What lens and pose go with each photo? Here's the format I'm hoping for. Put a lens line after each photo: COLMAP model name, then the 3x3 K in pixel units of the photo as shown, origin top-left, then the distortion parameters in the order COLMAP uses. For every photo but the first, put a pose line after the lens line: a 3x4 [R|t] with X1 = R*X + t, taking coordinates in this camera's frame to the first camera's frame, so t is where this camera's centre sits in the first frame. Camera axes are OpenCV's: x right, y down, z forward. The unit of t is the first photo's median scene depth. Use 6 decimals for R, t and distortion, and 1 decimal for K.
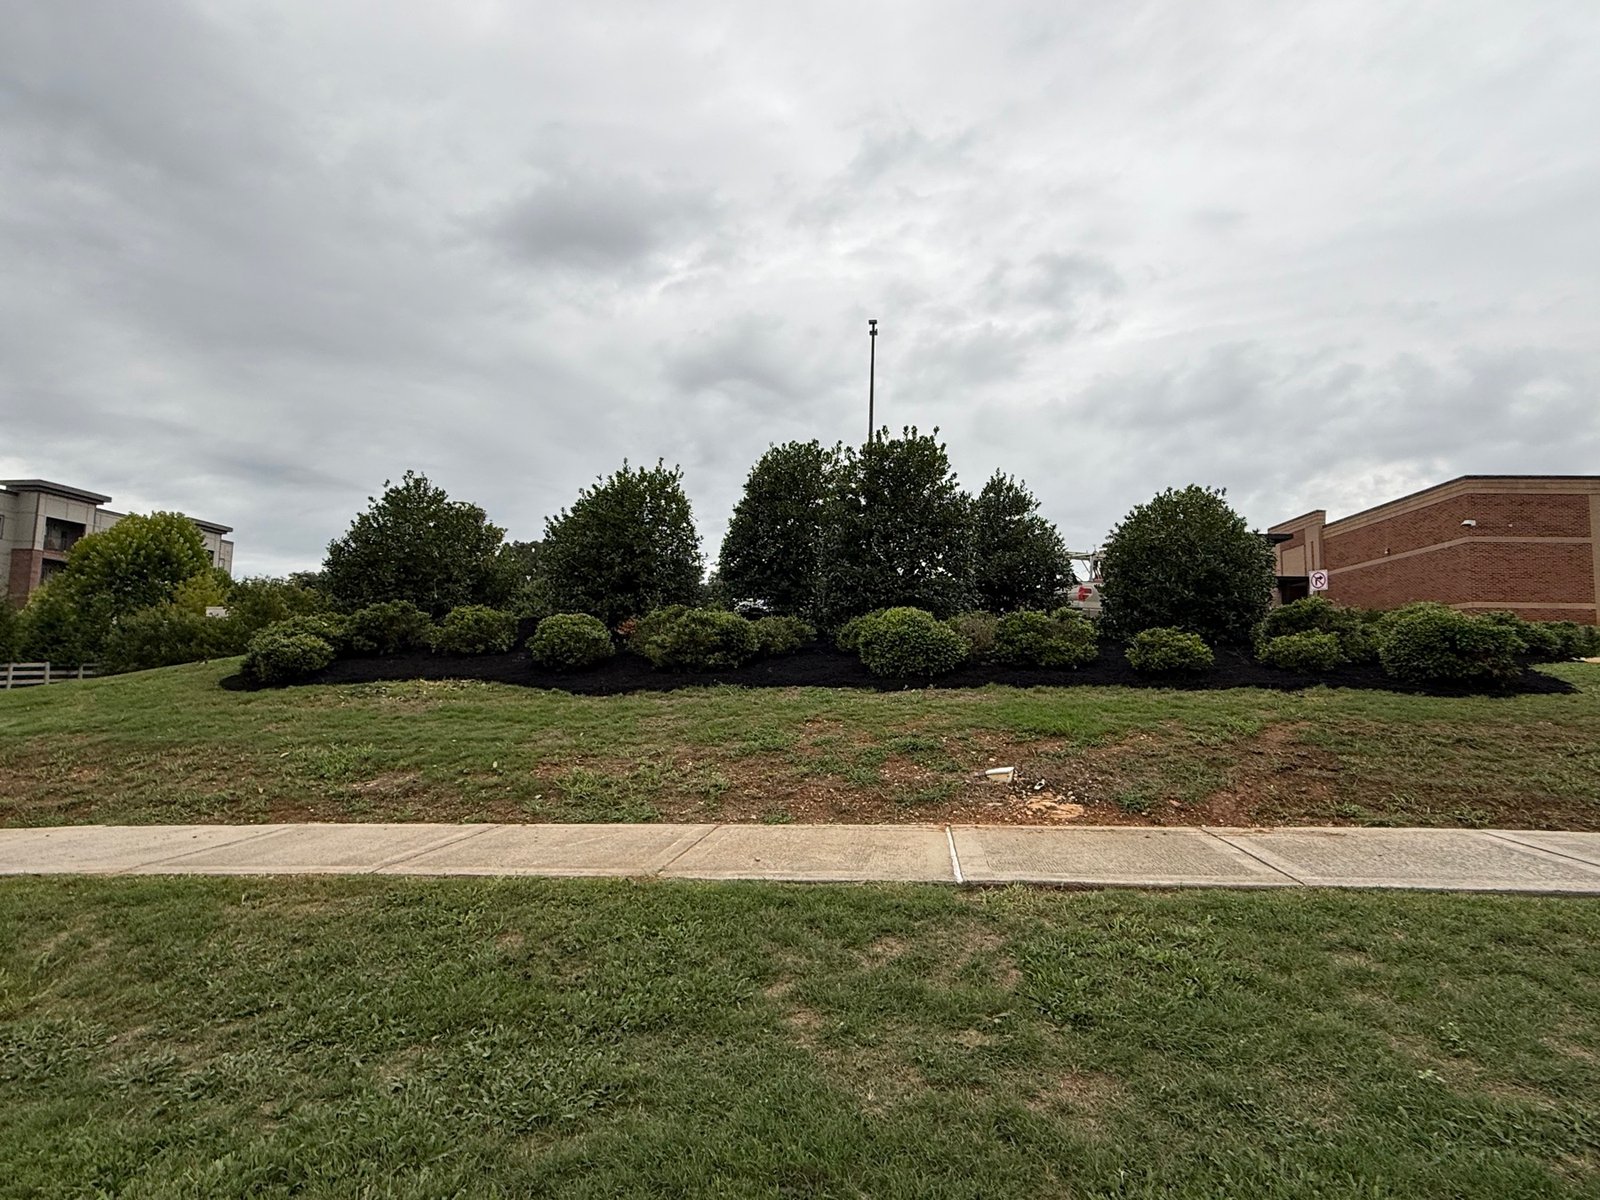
lens RADIAL K [[856.7, 0, 800.0], [0, 856.7, 600.0], [0, 0, 1]] dist [-0.005853, 0.010128]
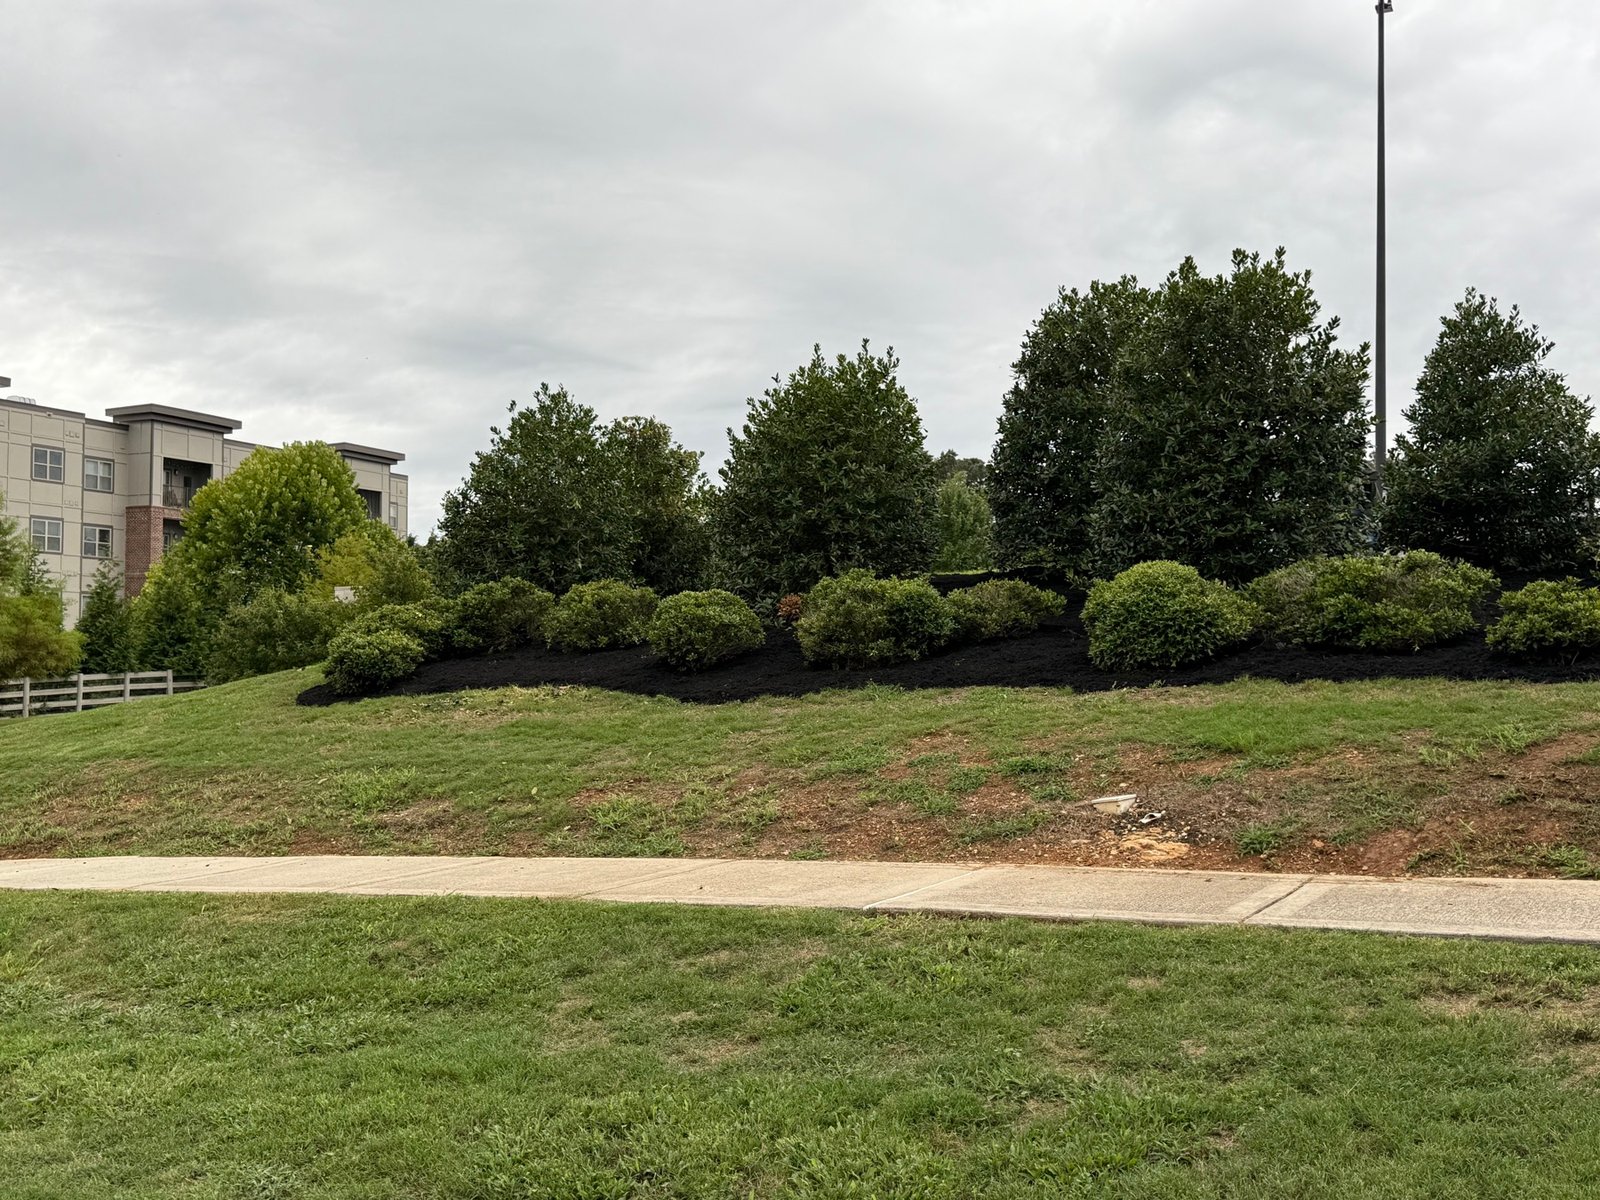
lens RADIAL K [[1562.0, 0, 800.0], [0, 1562.0, 600.0], [0, 0, 1]] dist [0.159767, -0.268670]
pose [[0.938057, -0.037665, -0.344428, 0.238506], [0.053320, 0.997925, 0.036090, -0.016913], [0.342354, -0.052219, 0.938119, -0.179816]]
